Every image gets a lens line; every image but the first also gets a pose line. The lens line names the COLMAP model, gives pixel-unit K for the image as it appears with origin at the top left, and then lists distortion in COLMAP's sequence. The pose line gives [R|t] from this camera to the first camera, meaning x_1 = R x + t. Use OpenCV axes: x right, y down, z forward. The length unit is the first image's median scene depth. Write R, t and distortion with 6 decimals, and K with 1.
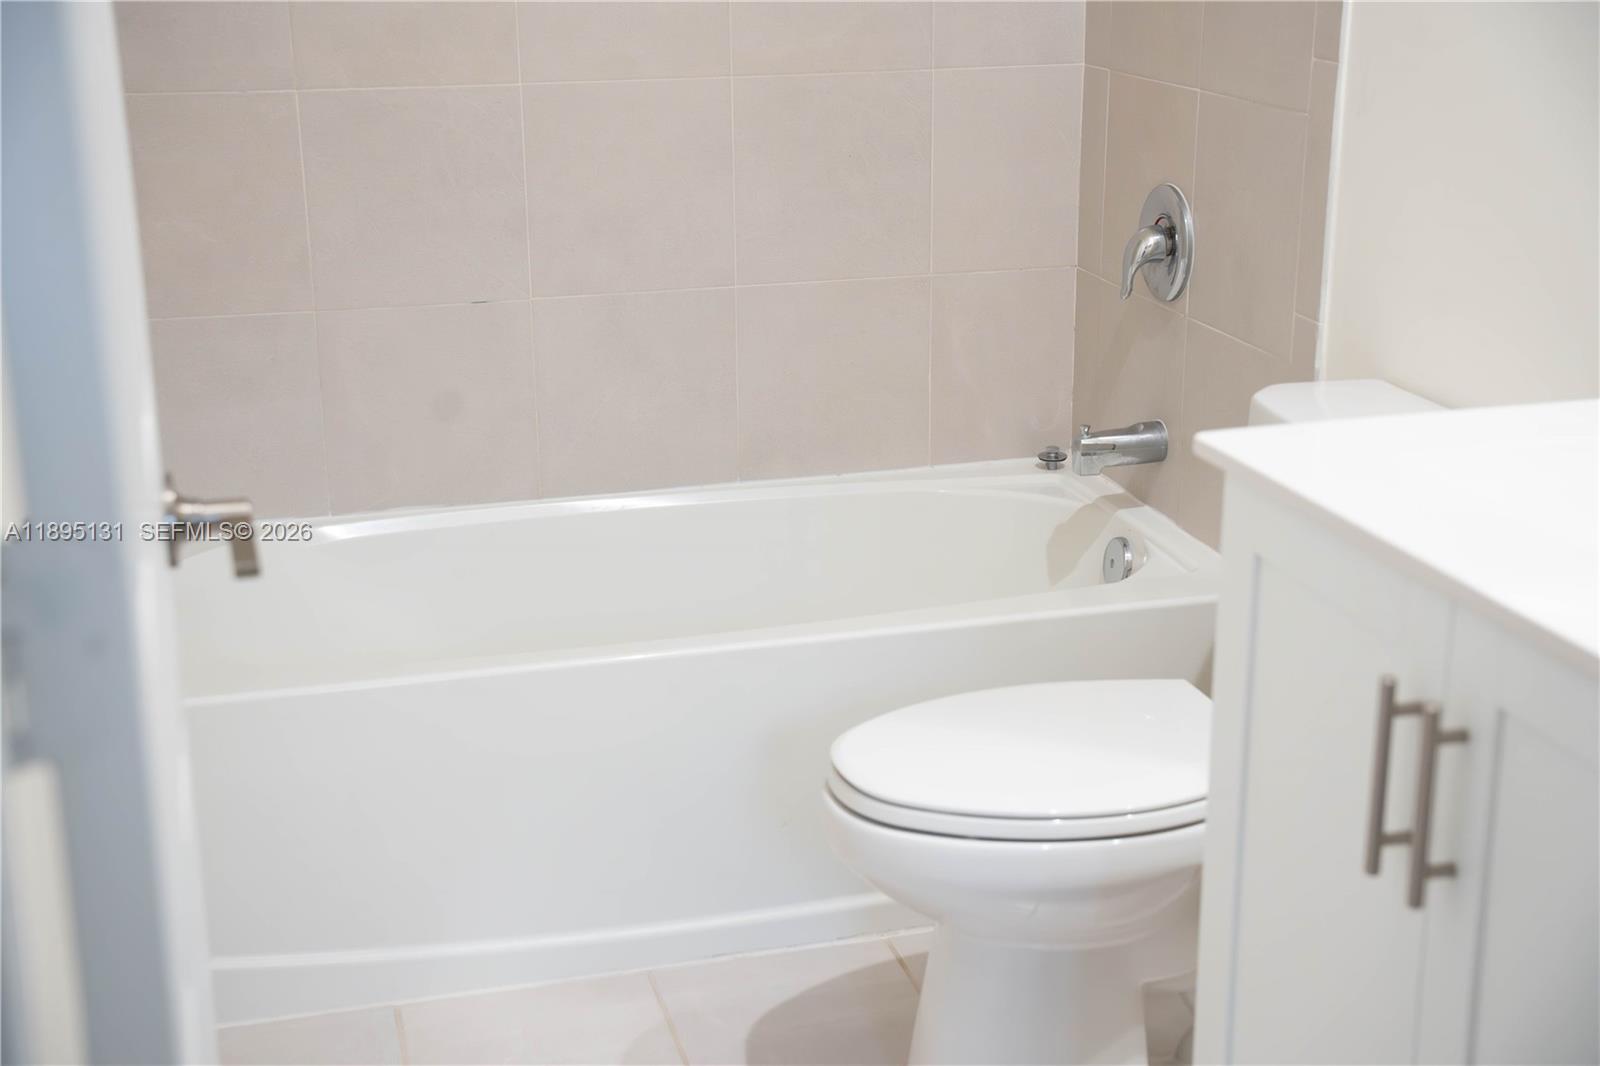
lens RADIAL K [[2247.9, 0, 800.0], [0, 2247.9, 533.0], [0, 0, 1]] dist [0.166813, 0.020774]
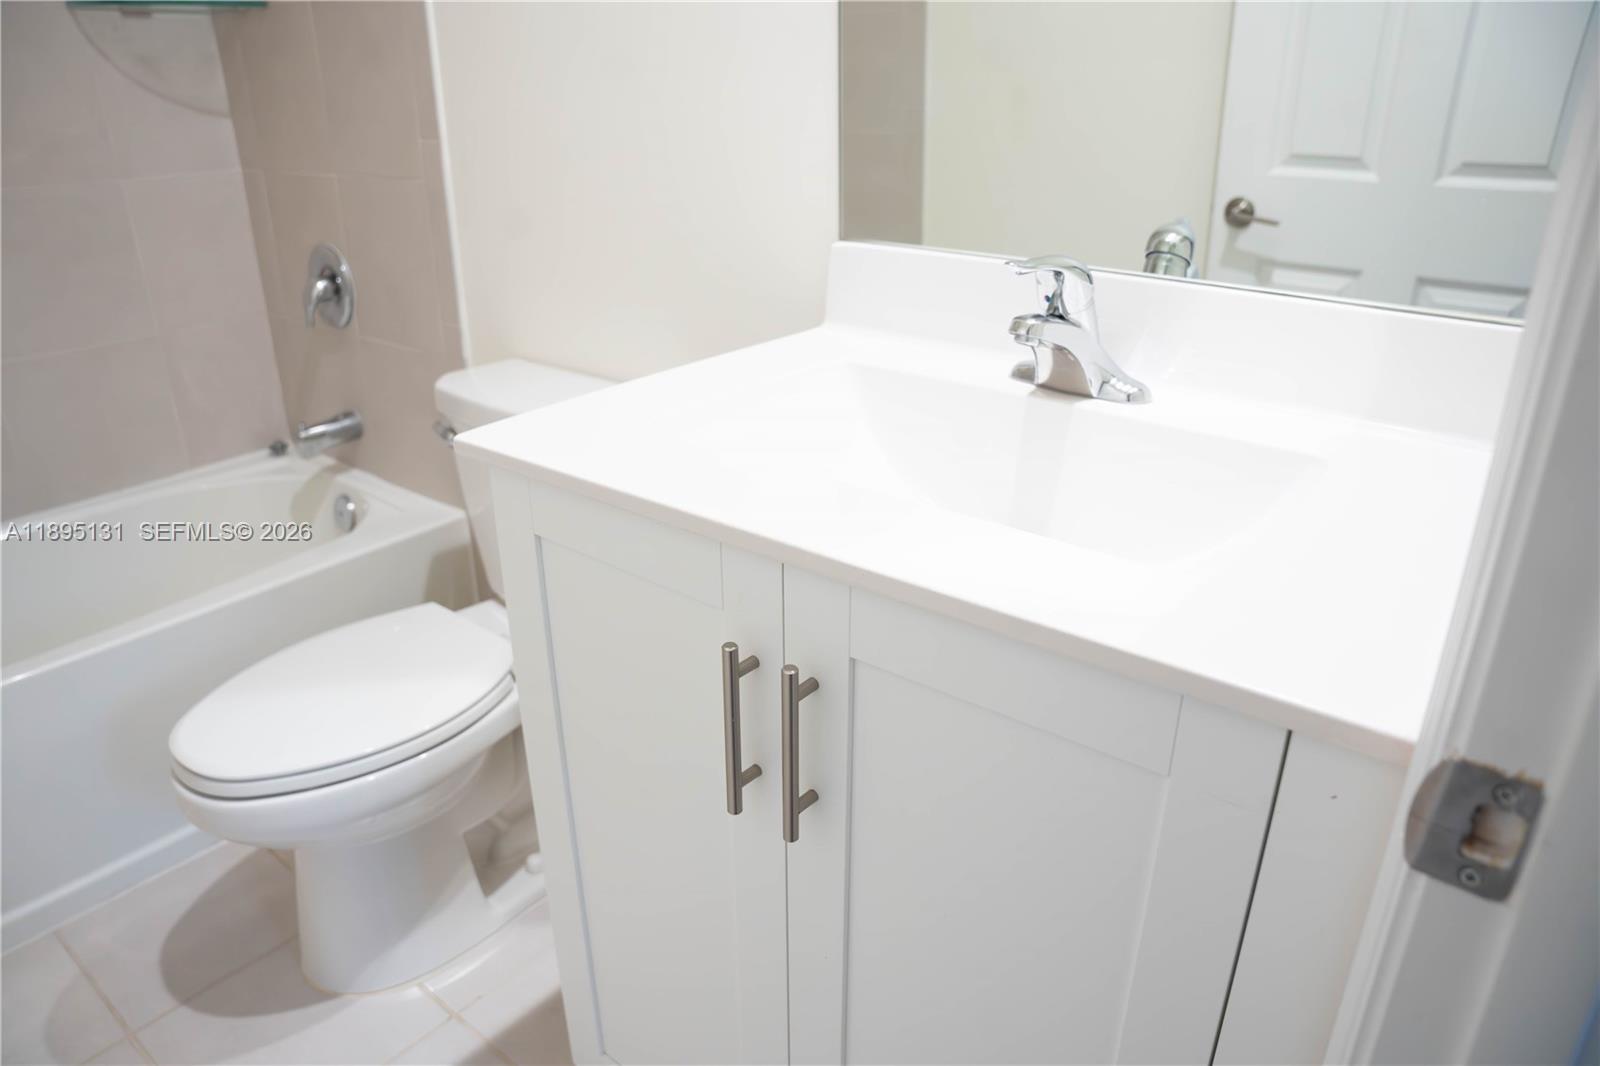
lens RADIAL K [[1113.3, 0, 780.6], [0, 1113.3, 534.2], [0, 0, 1]] dist [-0.160202, 0.139428]
pose [[0.825294, -0.232180, 0.514764, 0.010636], [0.177549, 0.972024, 0.153769, -0.032064], [-0.536066, -0.035509, 0.843429, 0.279209]]
